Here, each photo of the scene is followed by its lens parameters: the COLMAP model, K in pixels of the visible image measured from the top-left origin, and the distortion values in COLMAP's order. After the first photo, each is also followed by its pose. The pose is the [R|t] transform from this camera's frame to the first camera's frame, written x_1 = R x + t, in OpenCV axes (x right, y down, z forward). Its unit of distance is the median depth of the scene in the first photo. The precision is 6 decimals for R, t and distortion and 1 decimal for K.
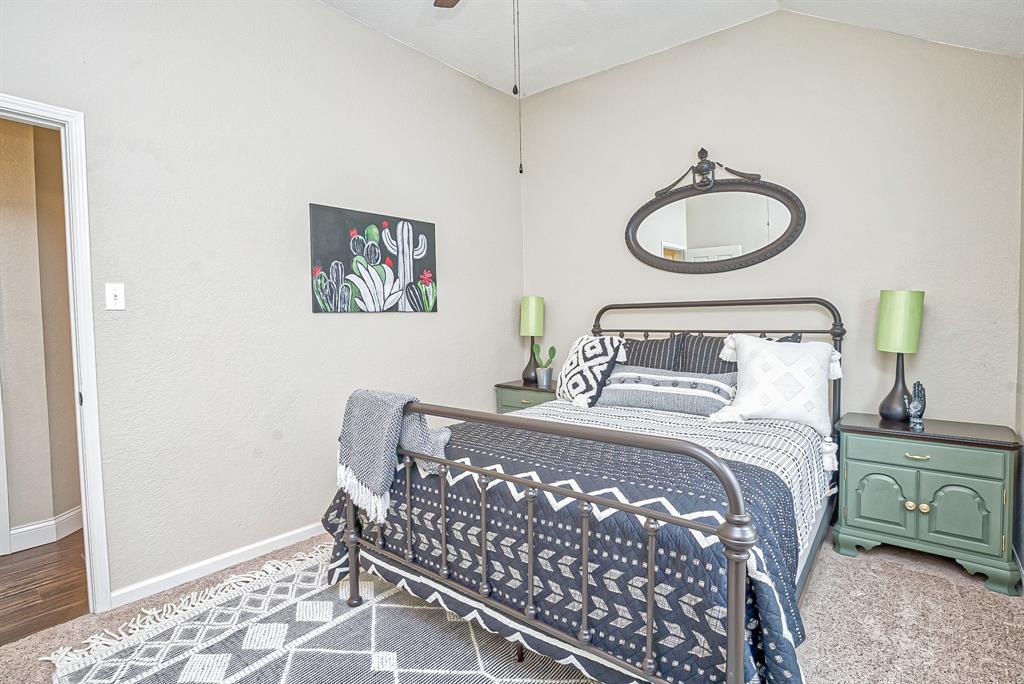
lens RADIAL K [[496.6, 0, 512.0], [0, 496.6, 342.0], [0, 0, 1]] dist [-0.182635, 0.117944]
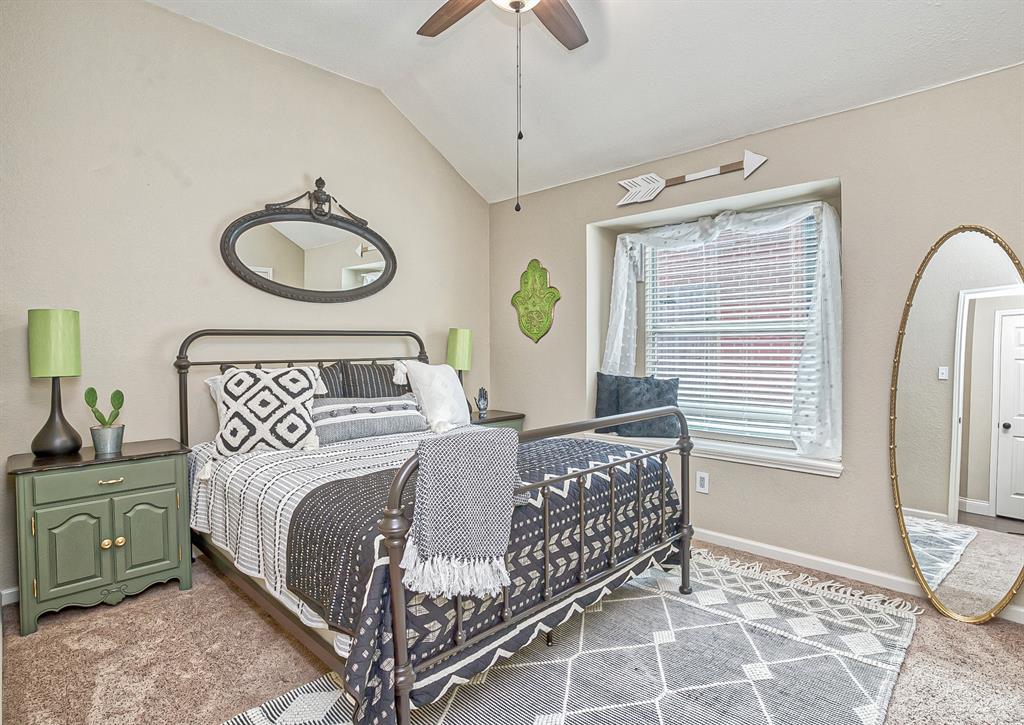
lens RADIAL K [[534.5, 0, 512.0], [0, 534.5, 362.5], [0, 0, 1]] dist [-0.080754, -0.000516]
pose [[0.108782, -0.023932, 0.993777, -0.738438], [0.043972, 0.998847, 0.019241, -0.023561], [-0.993093, 0.041605, 0.109709, 0.544636]]
